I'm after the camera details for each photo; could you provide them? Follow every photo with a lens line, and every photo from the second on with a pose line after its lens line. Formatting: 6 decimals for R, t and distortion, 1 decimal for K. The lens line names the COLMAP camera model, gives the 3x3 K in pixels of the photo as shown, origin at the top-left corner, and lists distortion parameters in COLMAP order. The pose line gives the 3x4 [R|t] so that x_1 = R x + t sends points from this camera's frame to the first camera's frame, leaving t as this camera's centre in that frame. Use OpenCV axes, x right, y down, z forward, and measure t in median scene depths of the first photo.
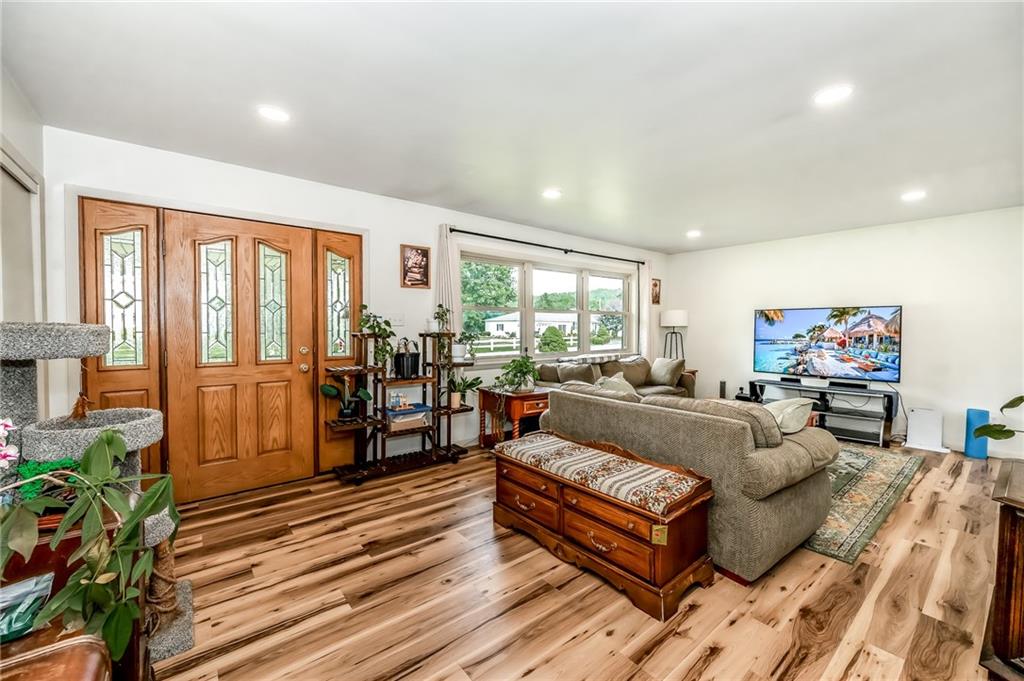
lens RADIAL K [[414.0, 0, 513.6], [0, 414.0, 337.7], [0, 0, 1]] dist [-0.001721, 0.000060]
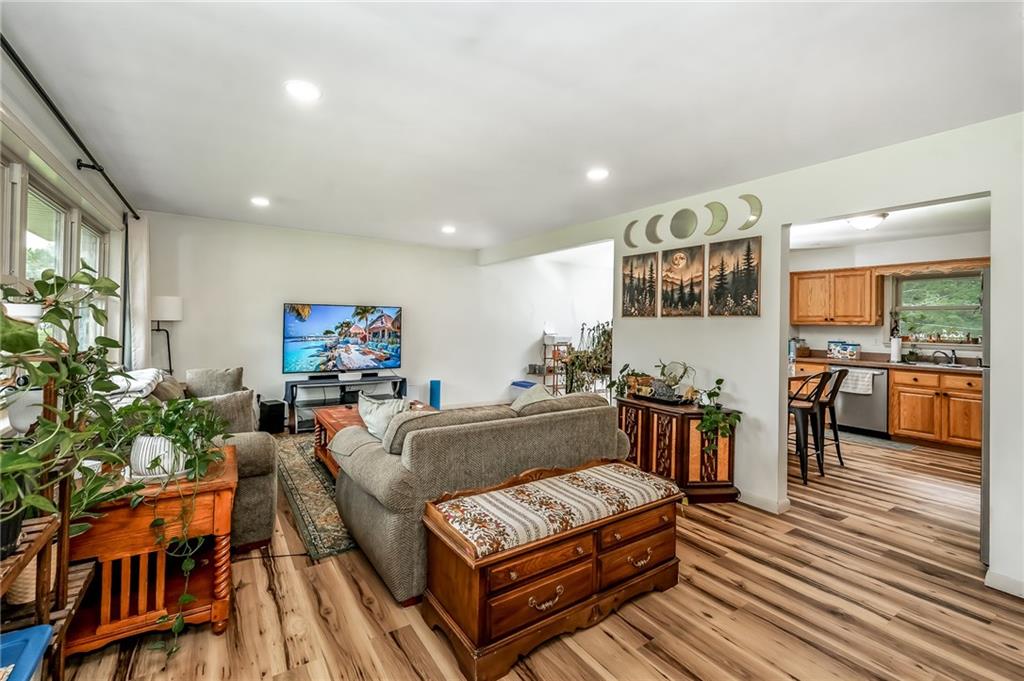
lens RADIAL K [[439.8, 0, 510.0], [0, 439.8, 317.3], [0, 0, 1]] dist [-0.002781, -0.000192]
pose [[0.093385, 0.010883, 0.995571, -0.362929], [0.011693, 0.999859, -0.012027, -0.024792], [-0.995561, 0.012765, 0.093245, 0.517950]]
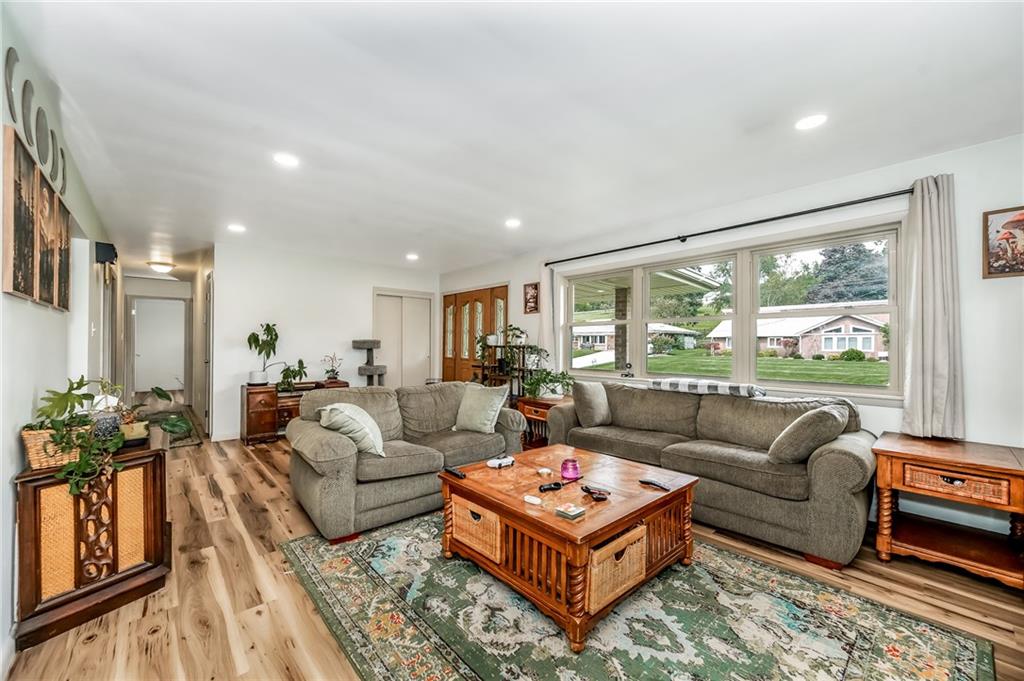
lens RADIAL K [[394.5, 0, 513.7], [0, 394.5, 344.0], [0, 0, 1]] dist [0.000314, 0.000016]
pose [[0.052099, -0.005003, -0.998629, 0.910627], [-0.031495, 0.999482, -0.006651, -0.005812], [0.998145, 0.031798, 0.051915, 0.739018]]
